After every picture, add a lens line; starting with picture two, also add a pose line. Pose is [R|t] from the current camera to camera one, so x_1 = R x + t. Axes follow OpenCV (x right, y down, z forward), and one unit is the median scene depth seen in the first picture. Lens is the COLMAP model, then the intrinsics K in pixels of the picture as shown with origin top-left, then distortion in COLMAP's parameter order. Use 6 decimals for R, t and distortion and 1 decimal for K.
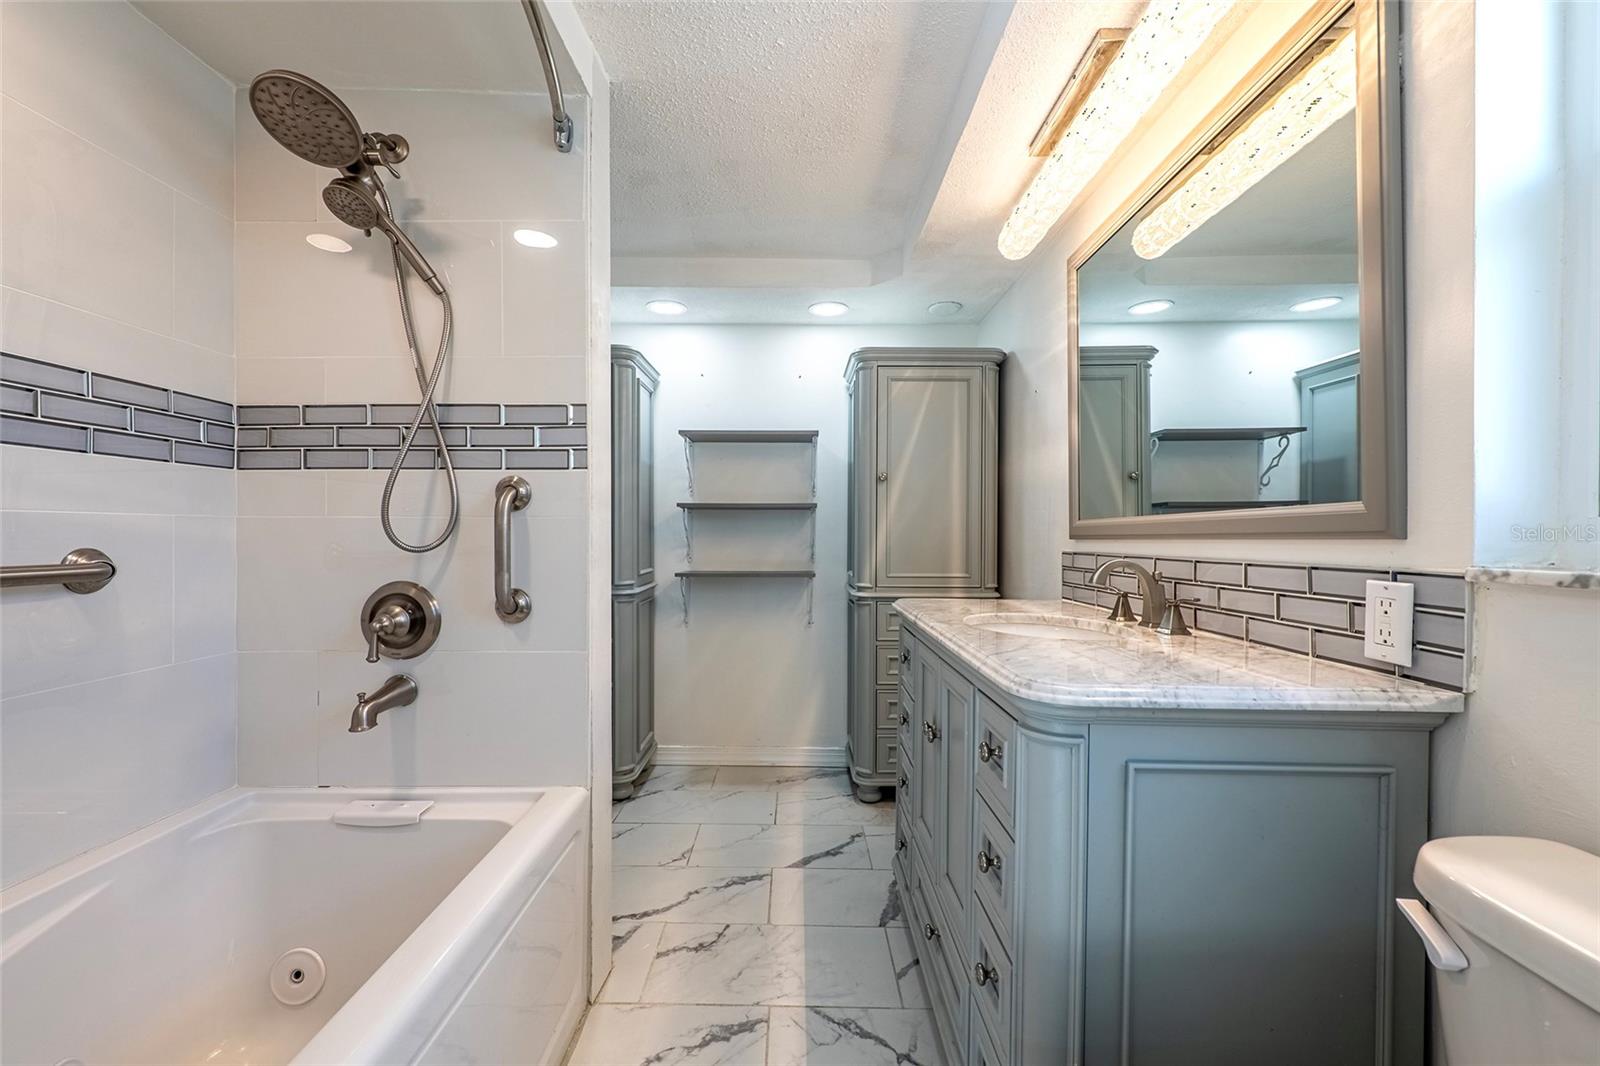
lens RADIAL K [[635.0, 0, 796.7], [0, 635.0, 537.7], [0, 0, 1]] dist [0.003329, -0.002082]
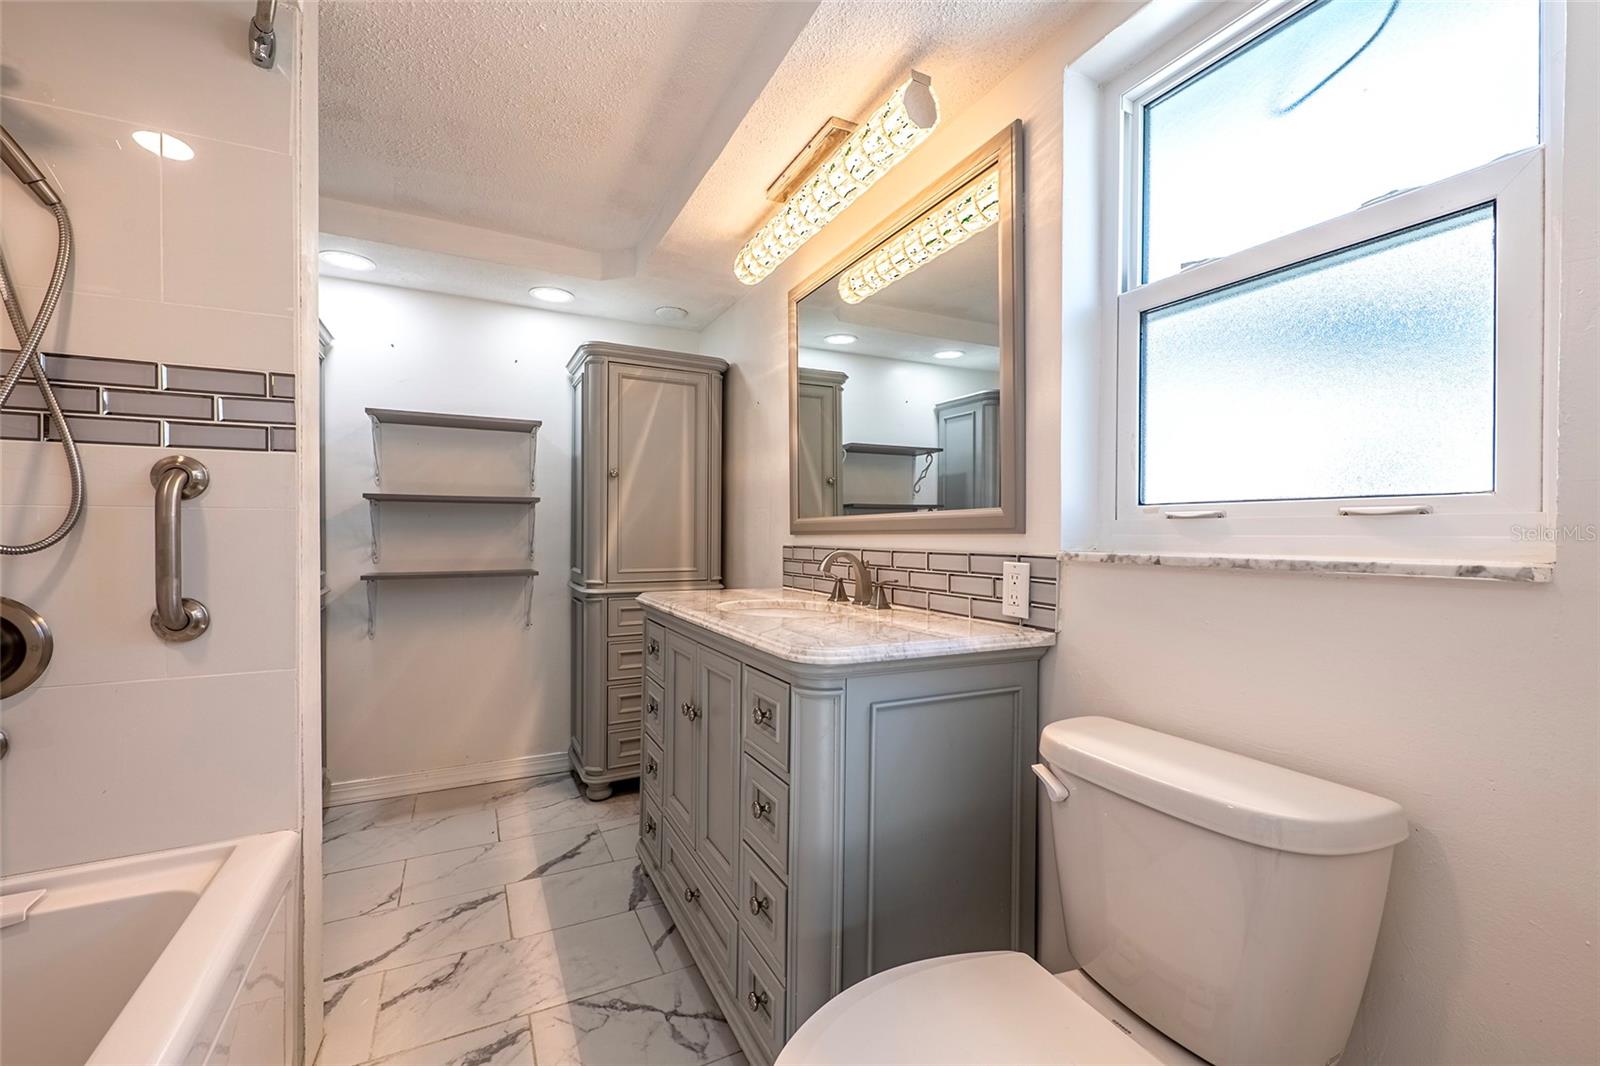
lens RADIAL K [[644.7, 0, 794.9], [0, 644.7, 539.6], [0, 0, 1]] dist [-0.002017, -0.002582]
pose [[0.888821, -0.005336, 0.458223, -0.130451], [0.001694, 0.999964, 0.008358, 0.001768], [-0.458251, -0.006653, 0.888798, -0.058427]]
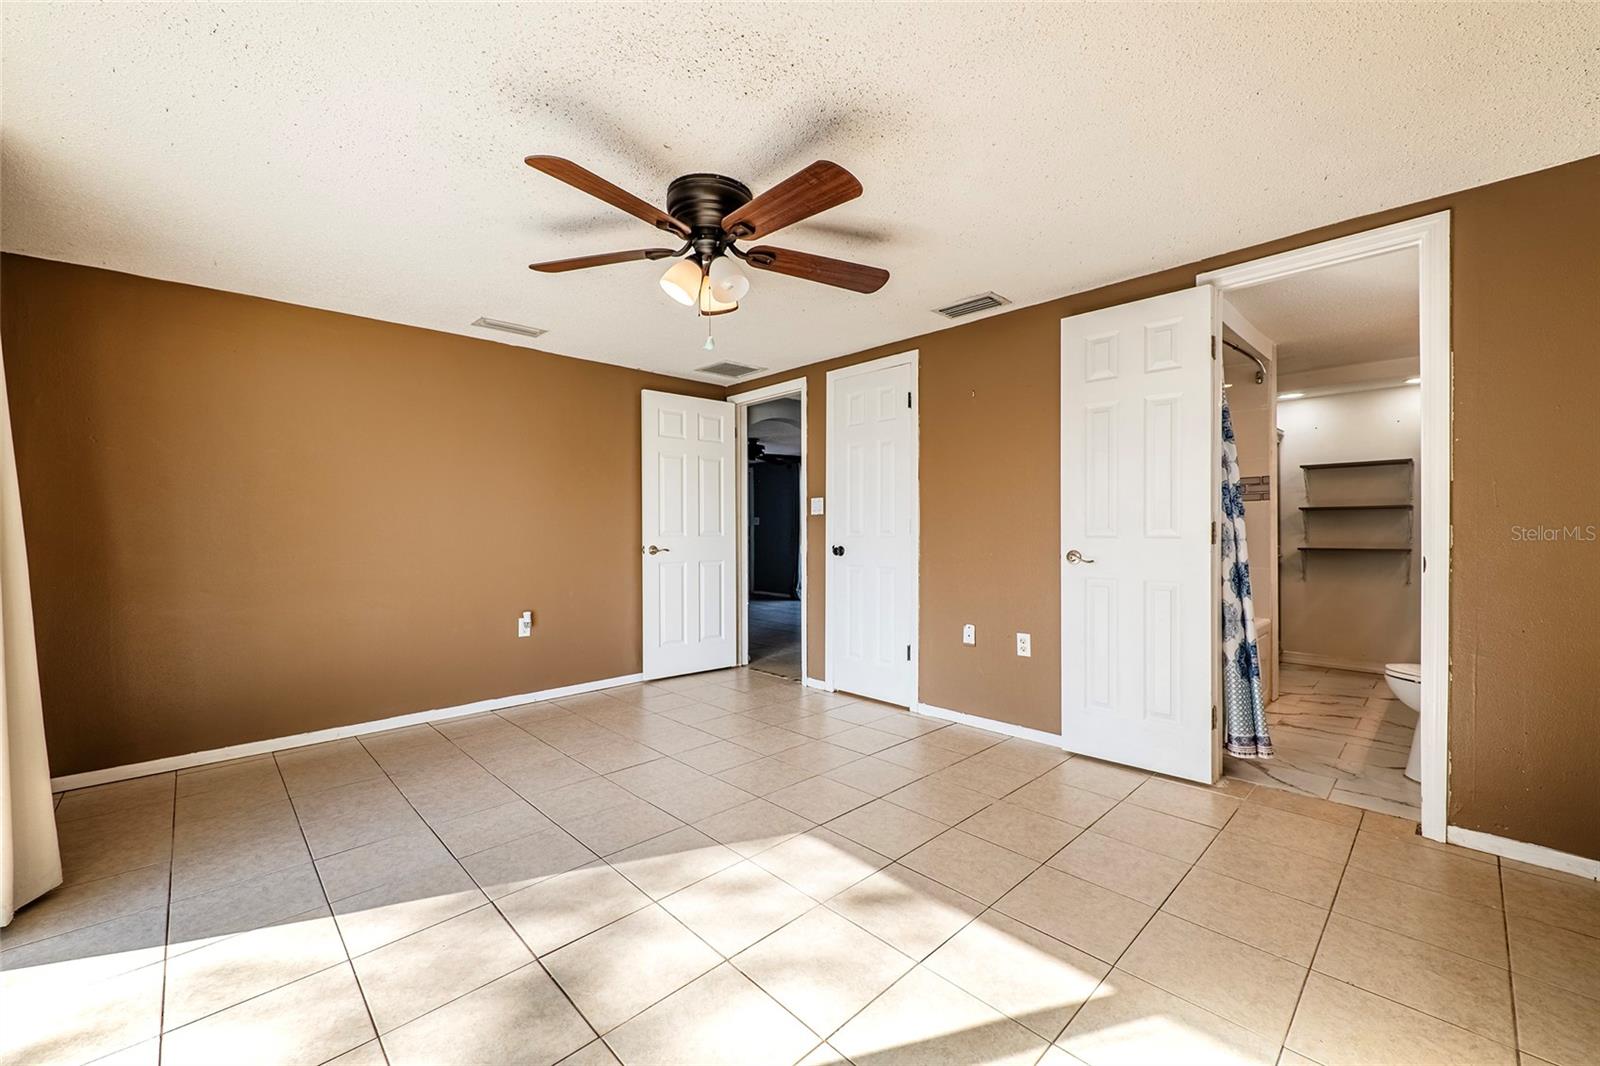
lens RADIAL K [[635.0, 0, 795.3], [0, 635.0, 533.1], [0, 0, 1]] dist [0.003329, -0.002082]
pose [[0.690727, -0.006490, -0.723086, 0.225680], [0.001876, 0.999972, -0.007184, 0.047861], [0.723113, 0.003606, 0.690720, -2.281705]]
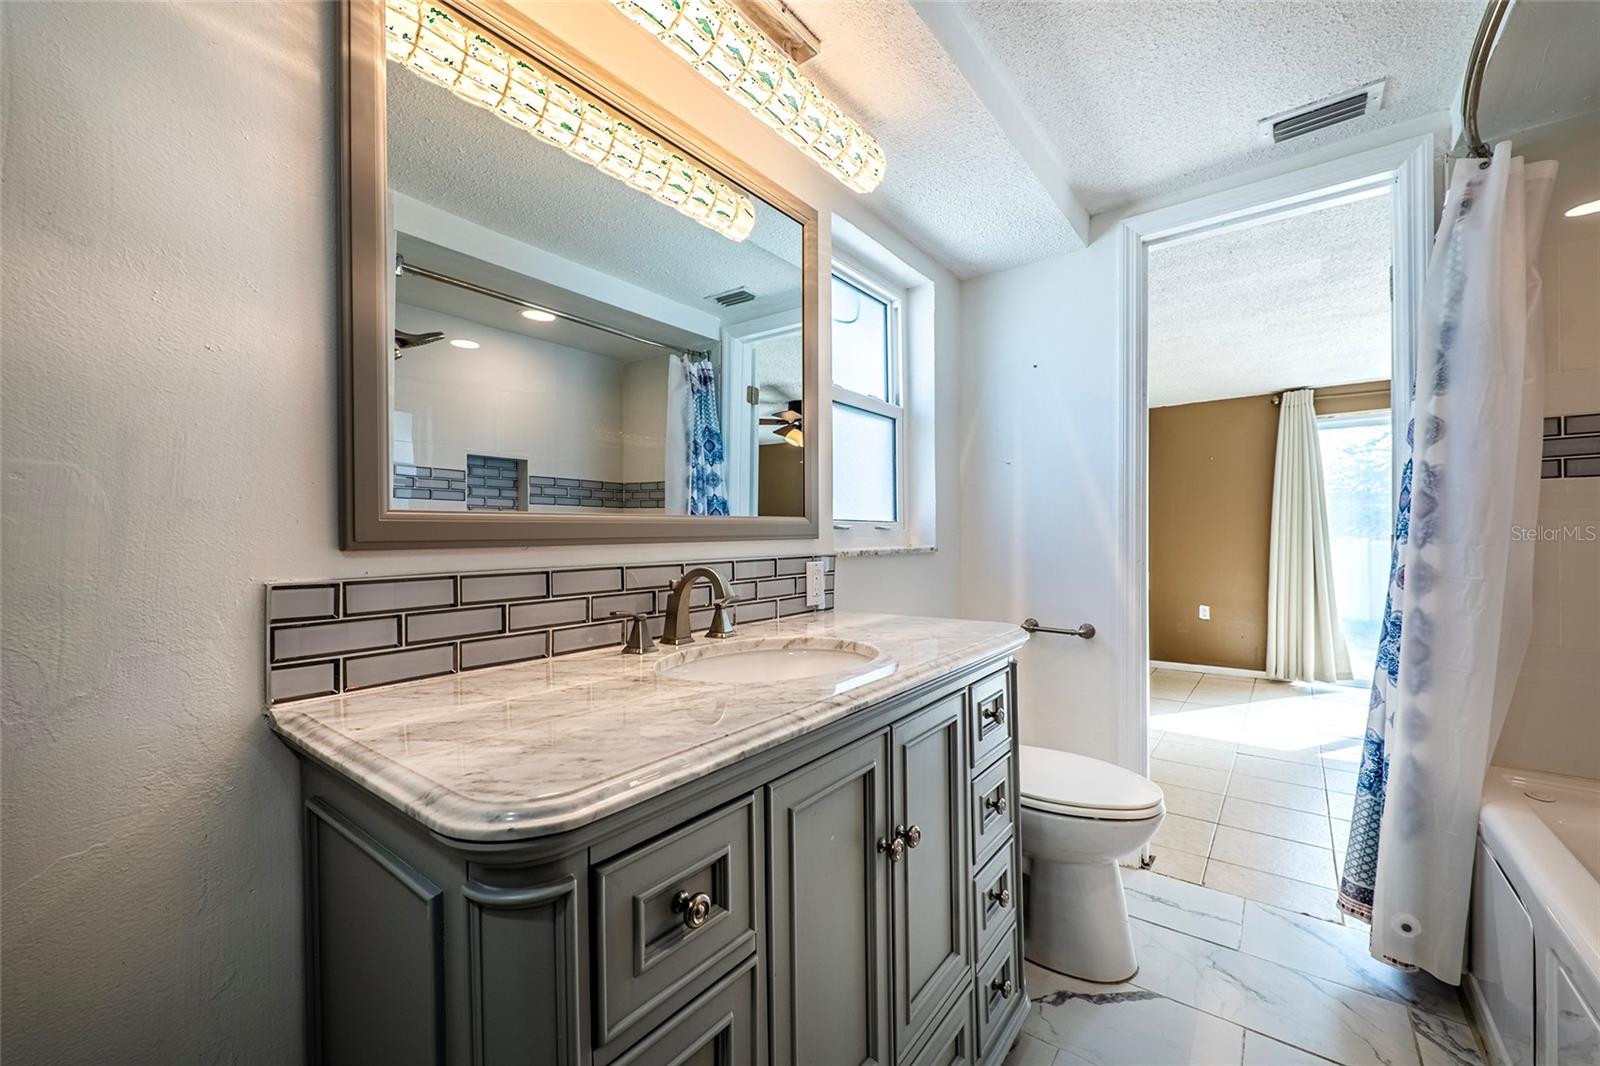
lens RADIAL K [[635.0, 0, 804.3], [0, 635.0, 538.1], [0, 0, 1]] dist [0.003329, -0.002082]
pose [[-0.798568, 0.000447, 0.601904, -0.097564], [0.007130, 0.999937, 0.008717, -0.009877], [-0.601862, 0.011252, -0.798521, 1.538338]]
